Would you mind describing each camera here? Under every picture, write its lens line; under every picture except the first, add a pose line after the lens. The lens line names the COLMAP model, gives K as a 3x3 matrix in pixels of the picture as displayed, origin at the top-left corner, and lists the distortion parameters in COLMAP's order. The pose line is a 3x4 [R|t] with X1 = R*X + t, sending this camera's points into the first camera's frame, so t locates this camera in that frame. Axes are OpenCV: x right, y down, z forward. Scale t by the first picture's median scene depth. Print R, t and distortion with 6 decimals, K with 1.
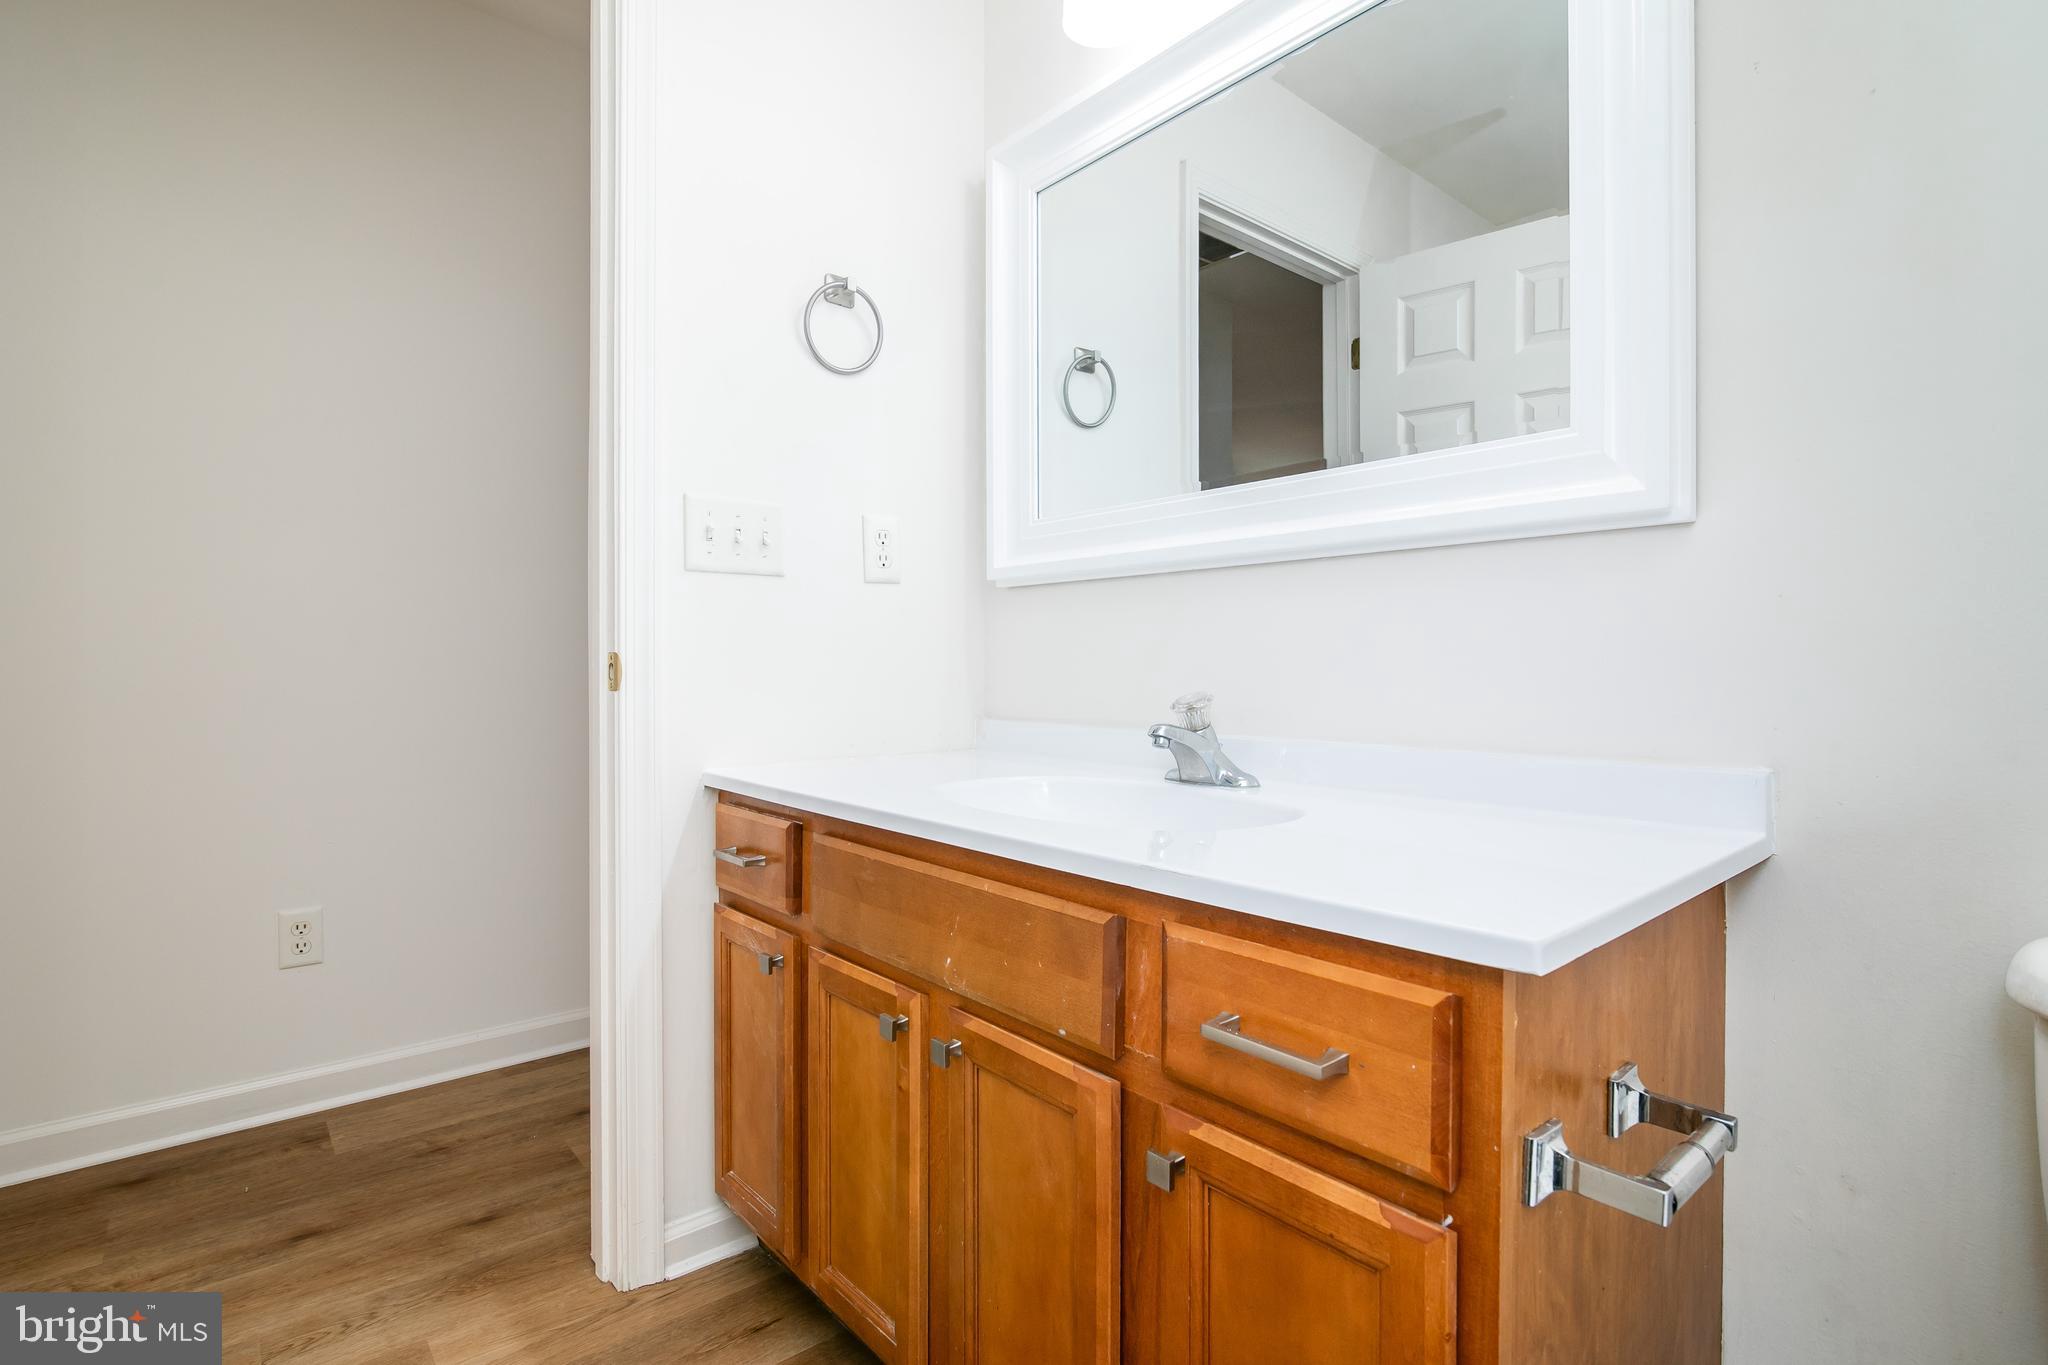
lens RADIAL K [[981.2, 0, 1030.8], [0, 981.2, 658.5], [0, 0, 1]] dist [-0.007121, 0.000285]
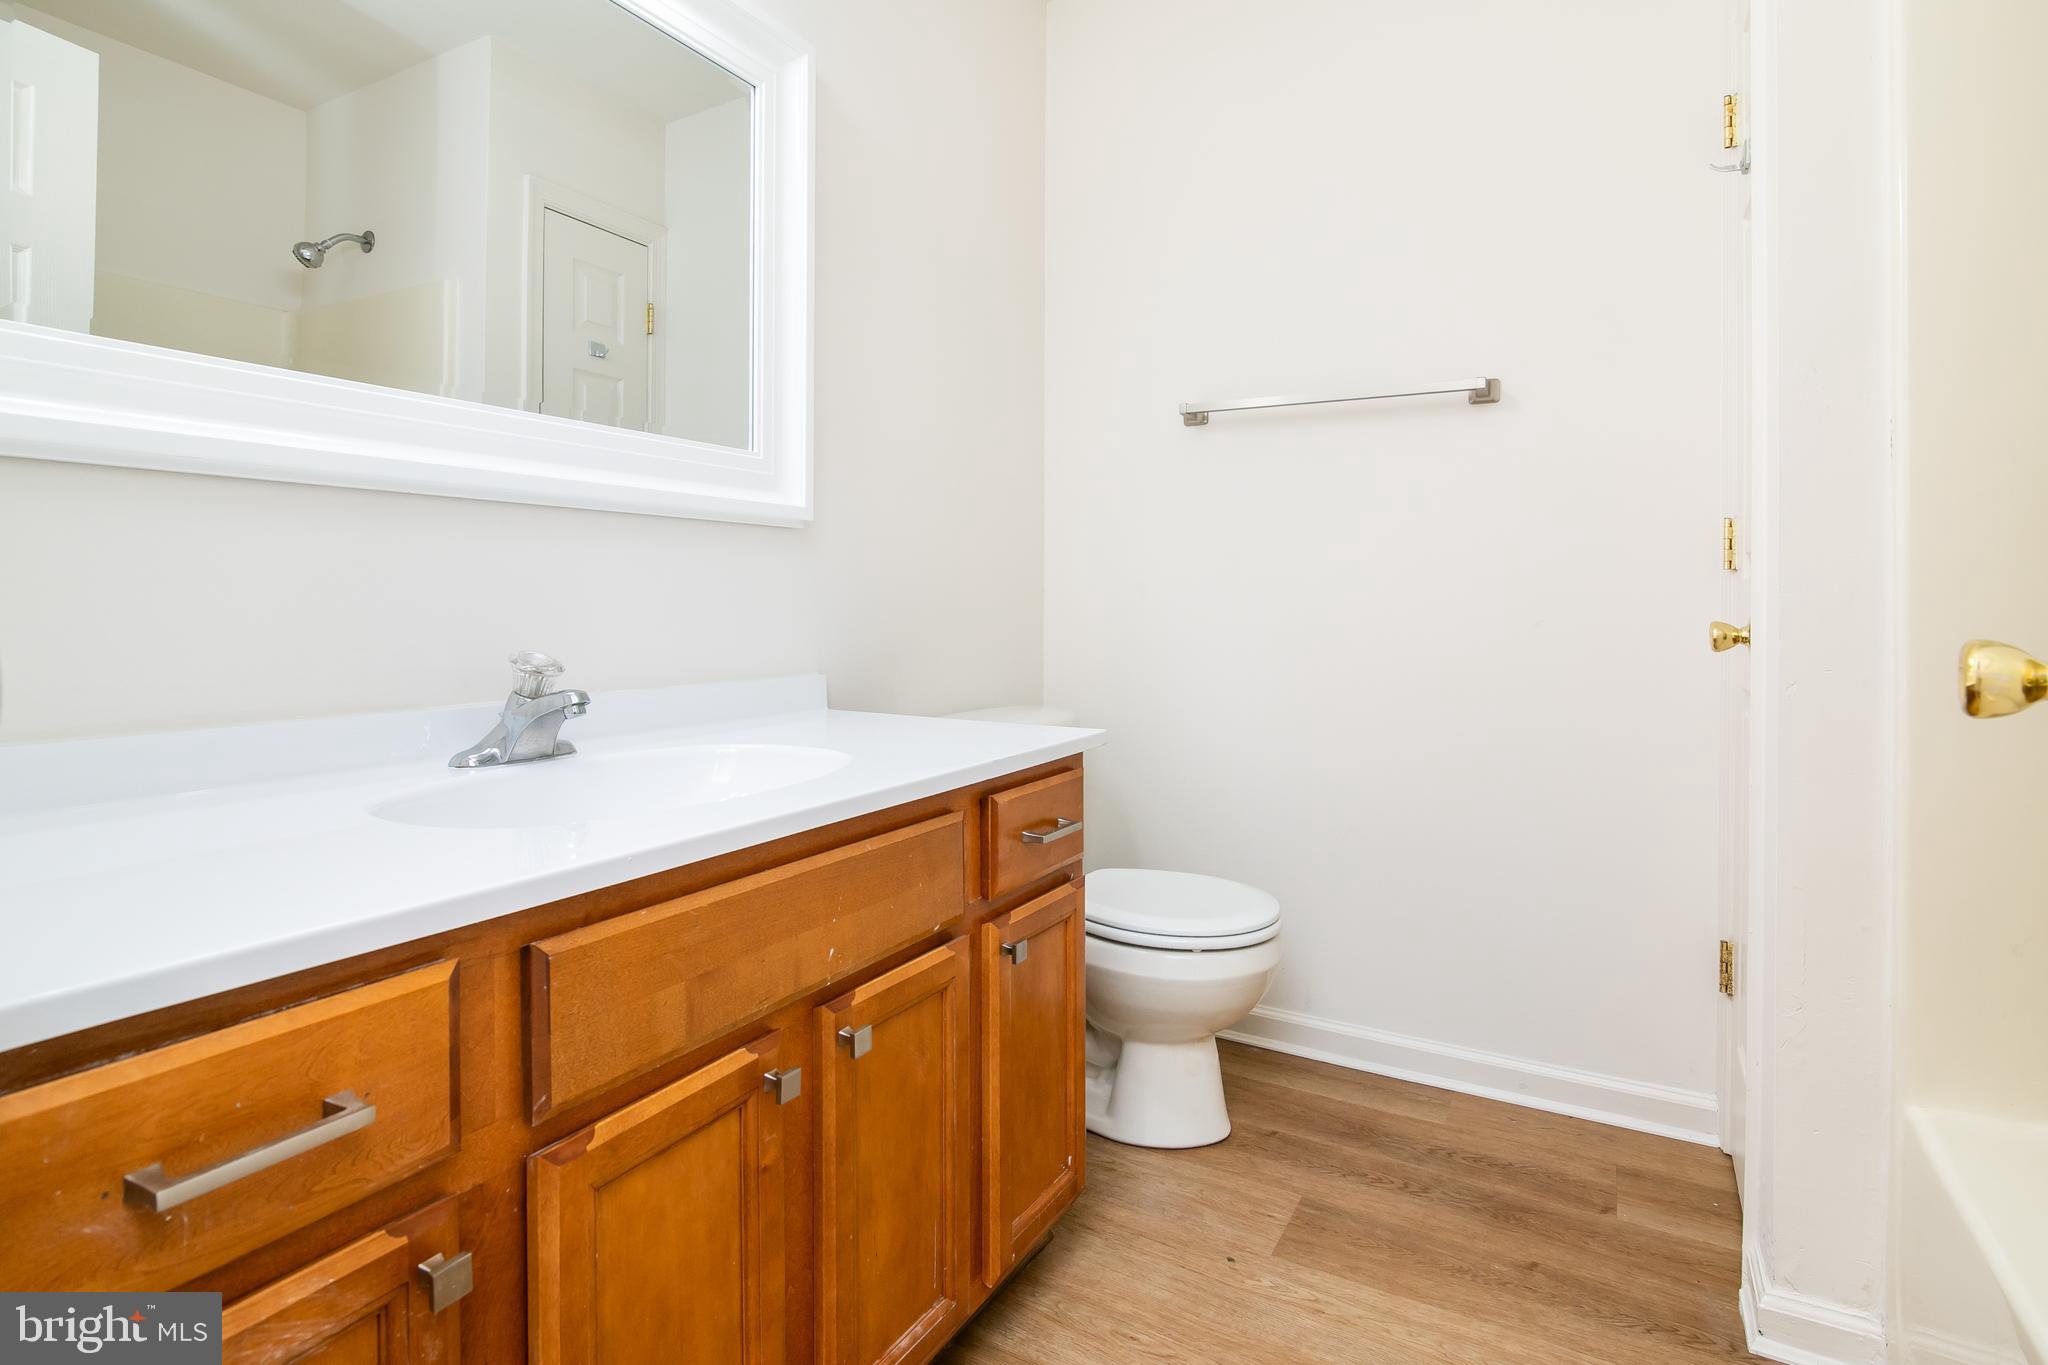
lens RADIAL K [[960.1, 0, 1035.9], [0, 960.1, 637.1], [0, 0, 1]] dist [-0.007405, -0.000245]
pose [[-0.311105, -0.028488, 0.949948, -0.898594], [0.001240, 0.999538, 0.030381, -0.004256], [-0.950375, 0.010629, -0.310926, 1.019479]]
